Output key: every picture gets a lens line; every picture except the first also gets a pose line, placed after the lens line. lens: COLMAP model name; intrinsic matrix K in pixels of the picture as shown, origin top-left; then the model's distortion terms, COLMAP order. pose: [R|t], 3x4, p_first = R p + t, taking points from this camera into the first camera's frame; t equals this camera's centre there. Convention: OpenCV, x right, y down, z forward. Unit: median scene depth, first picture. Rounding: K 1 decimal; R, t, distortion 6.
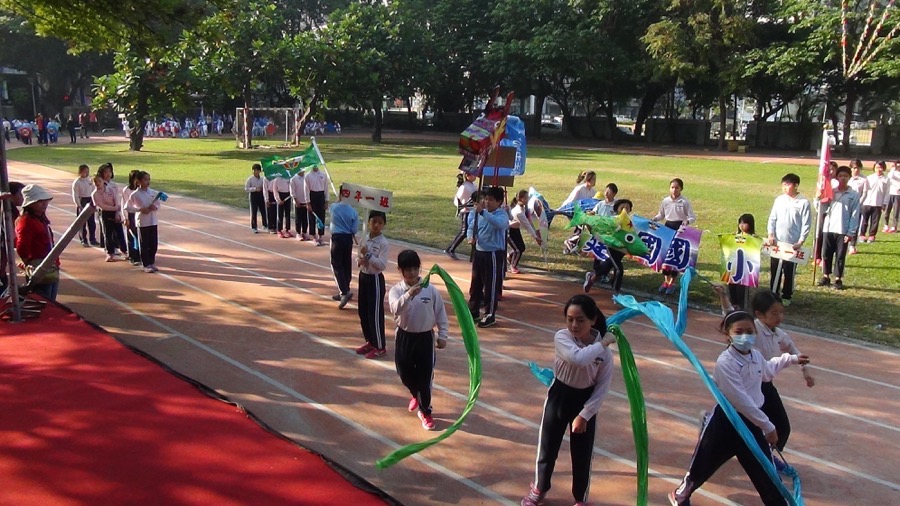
lens RADIAL K [[692.0, 0, 452.8], [0, 692.0, 254.3], [0, 0, 1]] dist [-0.001778, -0.000618]
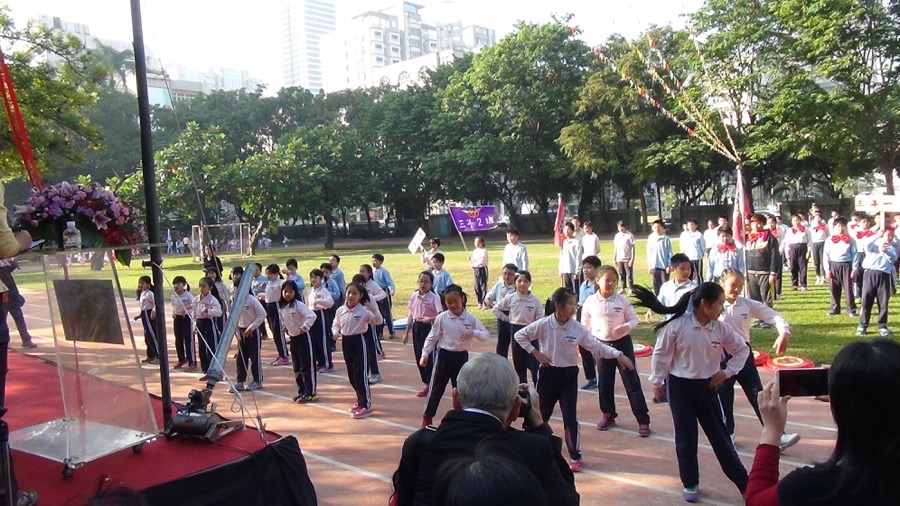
lens RADIAL K [[692.0, 0, 452.8], [0, 692.0, 254.3], [0, 0, 1]] dist [-0.001778, -0.000618]
pose [[0.997524, -0.069047, 0.013327, 0.077606], [0.070278, 0.985469, -0.154633, 0.030292], [-0.002456, 0.155187, 0.987882, -0.075716]]
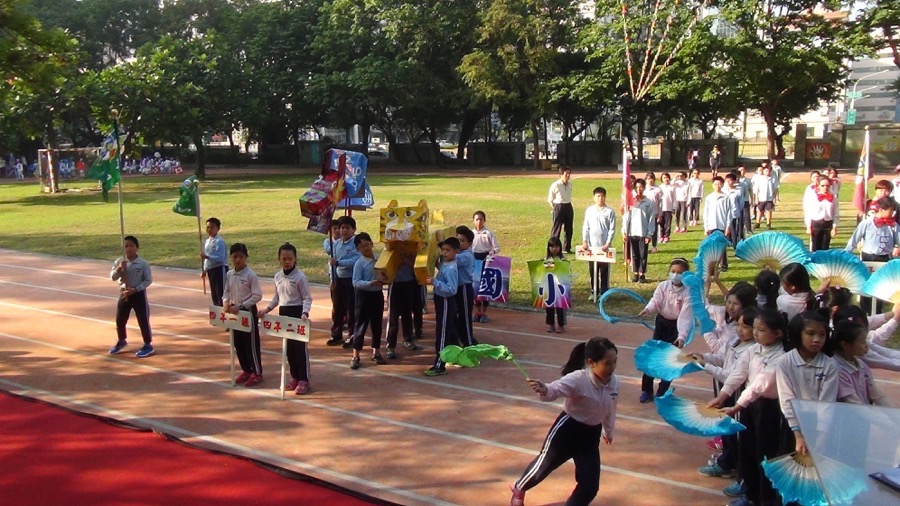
lens RADIAL K [[692.0, 0, 452.8], [0, 692.0, 254.3], [0, 0, 1]] dist [-0.001778, -0.000618]
pose [[0.968143, -0.078233, 0.237864, -0.008106], [0.087502, 0.995752, -0.028644, 0.001721], [-0.234613, 0.048545, 0.970876, -0.015317]]
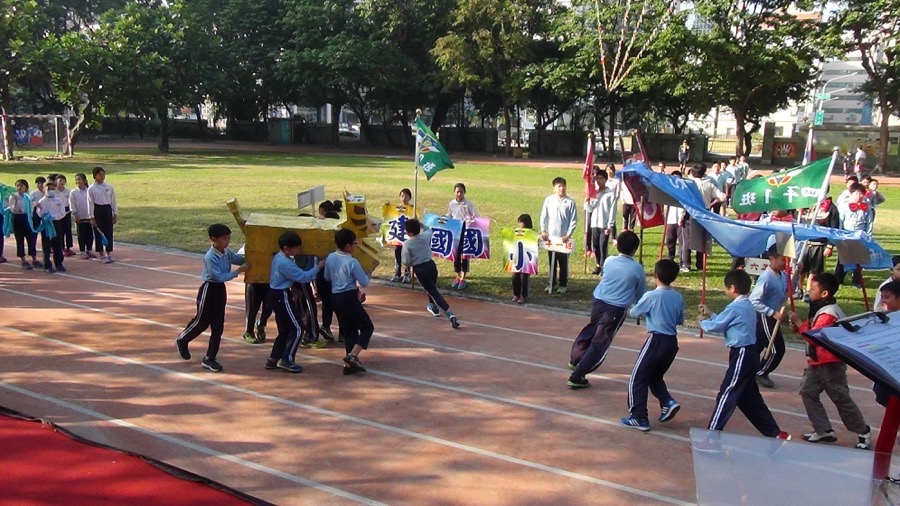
lens RADIAL K [[692.0, 0, 452.8], [0, 692.0, 254.3], [0, 0, 1]] dist [-0.001778, -0.000618]
pose [[0.959504, -0.049575, 0.277297, -0.001135], [0.052759, 0.998599, -0.004027, 0.001404], [-0.276709, 0.018493, 0.960776, -0.010030]]
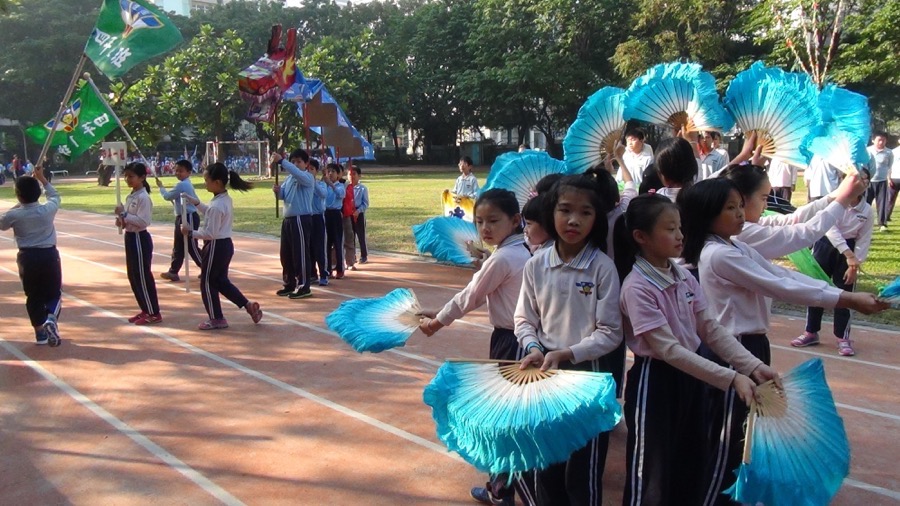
lens RADIAL K [[692.0, 0, 452.8], [0, 692.0, 254.3], [0, 0, 1]] dist [-0.001778, -0.000618]
pose [[0.999180, -0.033451, -0.022792, 0.058578], [0.032029, 0.997677, -0.060126, 0.022151], [0.024750, 0.059347, 0.997931, 0.014342]]
